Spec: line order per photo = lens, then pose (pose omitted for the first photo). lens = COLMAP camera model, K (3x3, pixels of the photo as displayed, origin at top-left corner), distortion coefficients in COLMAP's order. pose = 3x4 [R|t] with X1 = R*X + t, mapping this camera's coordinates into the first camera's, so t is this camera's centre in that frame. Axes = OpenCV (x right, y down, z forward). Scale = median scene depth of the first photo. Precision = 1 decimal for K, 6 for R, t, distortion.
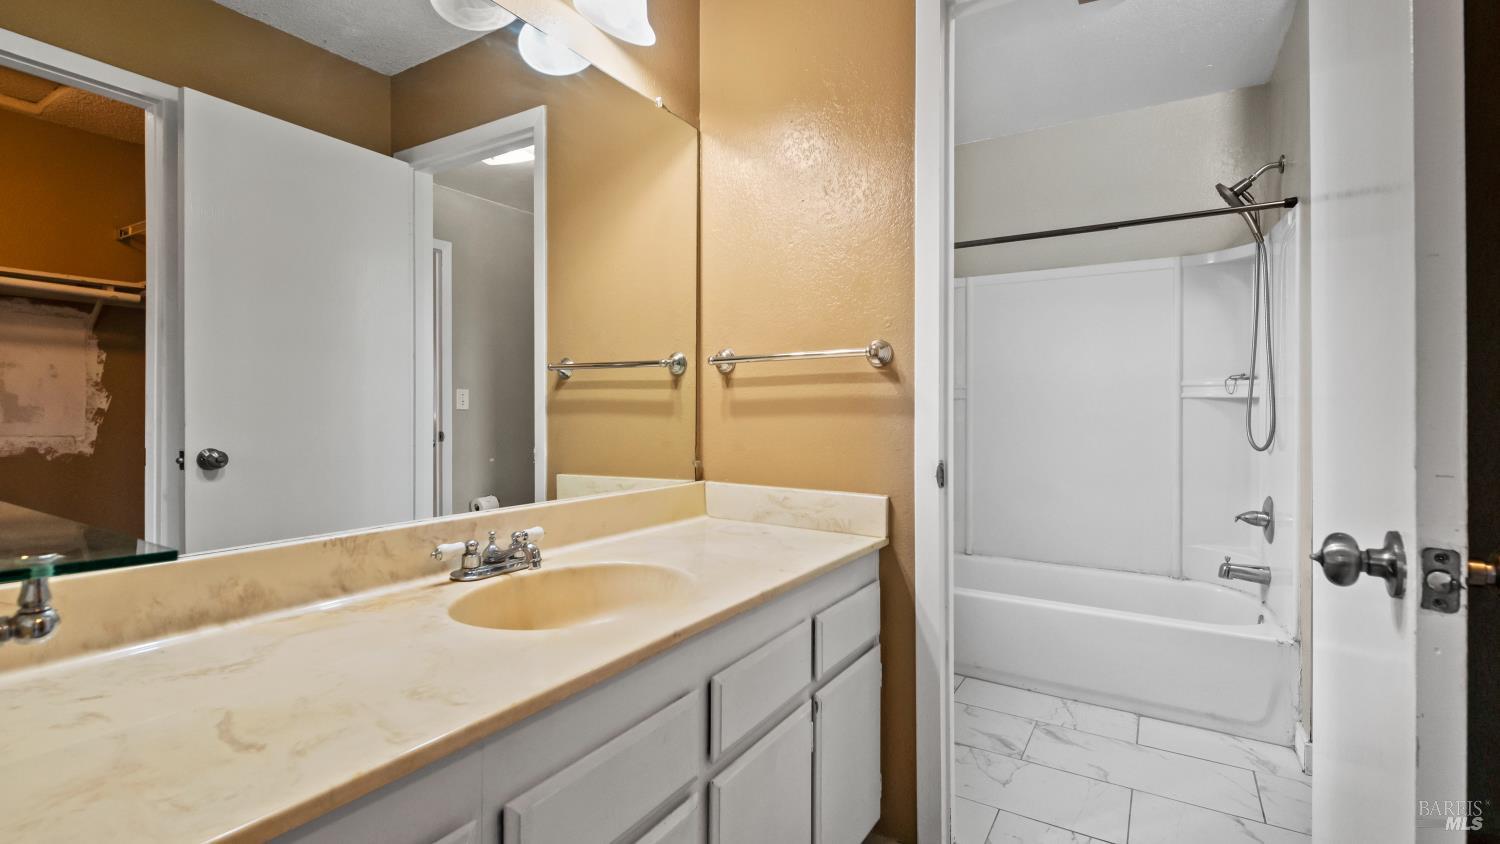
lens RADIAL K [[689.9, 0, 739.7], [0, 689.9, 408.7], [0, 0, 1]] dist [0.009602, -0.004095]
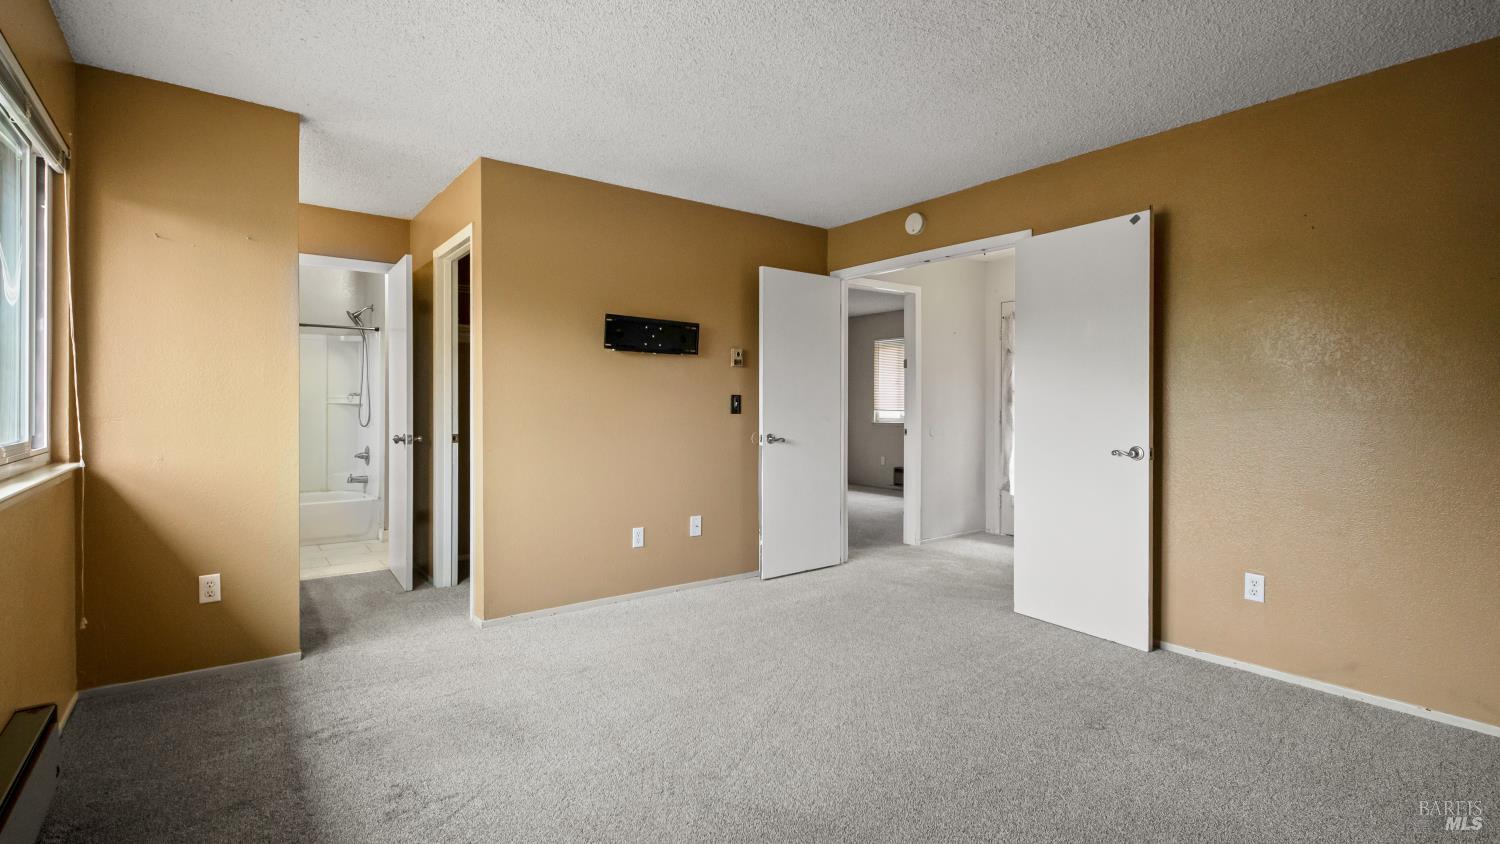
lens RADIAL K [[689.9, 0, 775.7], [0, 689.9, 400.3], [0, 0, 1]] dist [0.009602, -0.004095]
pose [[0.338067, -0.000695, 0.941122, -1.131991], [-0.000835, 0.999999, 0.001039, -0.037099], [-0.941122, -0.001137, 0.338066, -1.272717]]
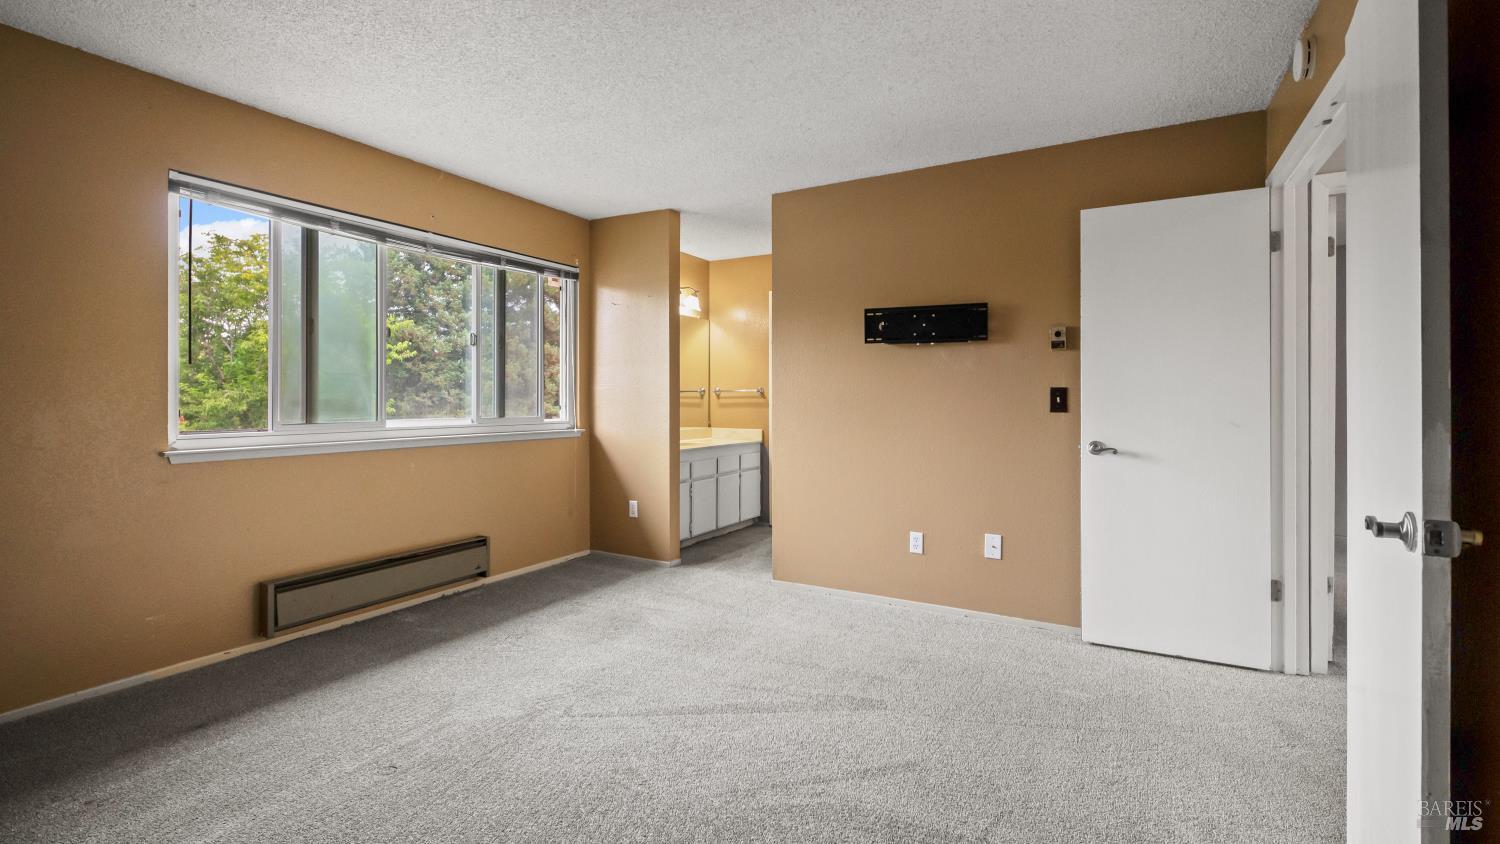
lens RADIAL K [[689.9, 0, 731.8], [0, 689.9, 391.0], [0, 0, 1]] dist [0.009602, -0.004095]
pose [[0.999686, -0.002988, 0.024876, -0.030154], [0.003274, 0.999929, -0.011476, -0.027253], [-0.024840, 0.011554, 0.999625, -2.004688]]
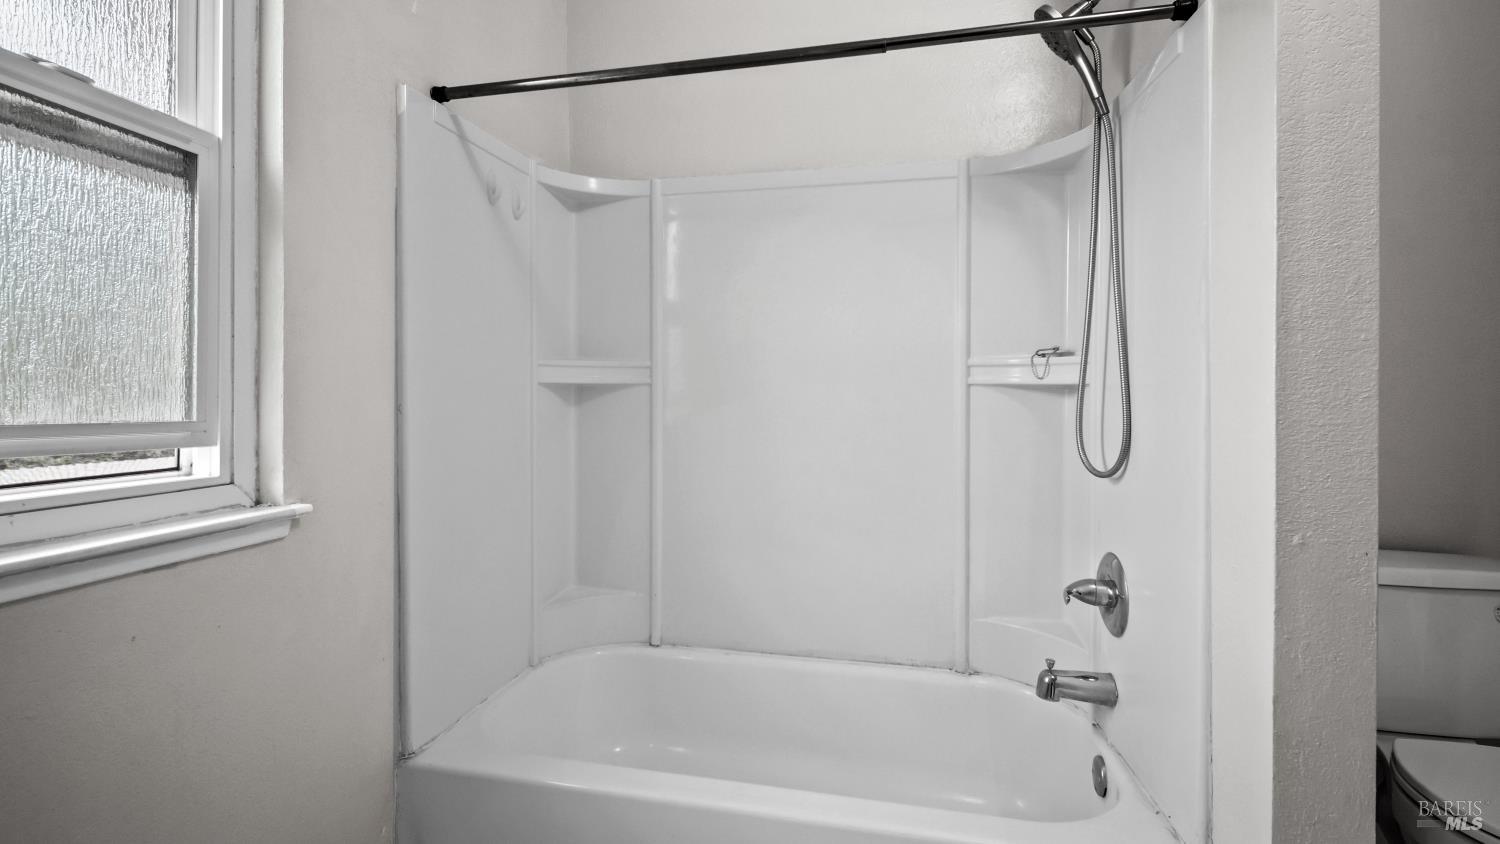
lens RADIAL K [[689.9, 0, 745.2], [0, 689.9, 392.3], [0, 0, 1]] dist [0.009602, -0.004095]
pose [[0.945299, 0.002856, 0.326192, 0.321736], [-0.001160, 0.999985, -0.005395, -0.006778], [-0.326202, 0.004722, 0.945288, 0.627941]]
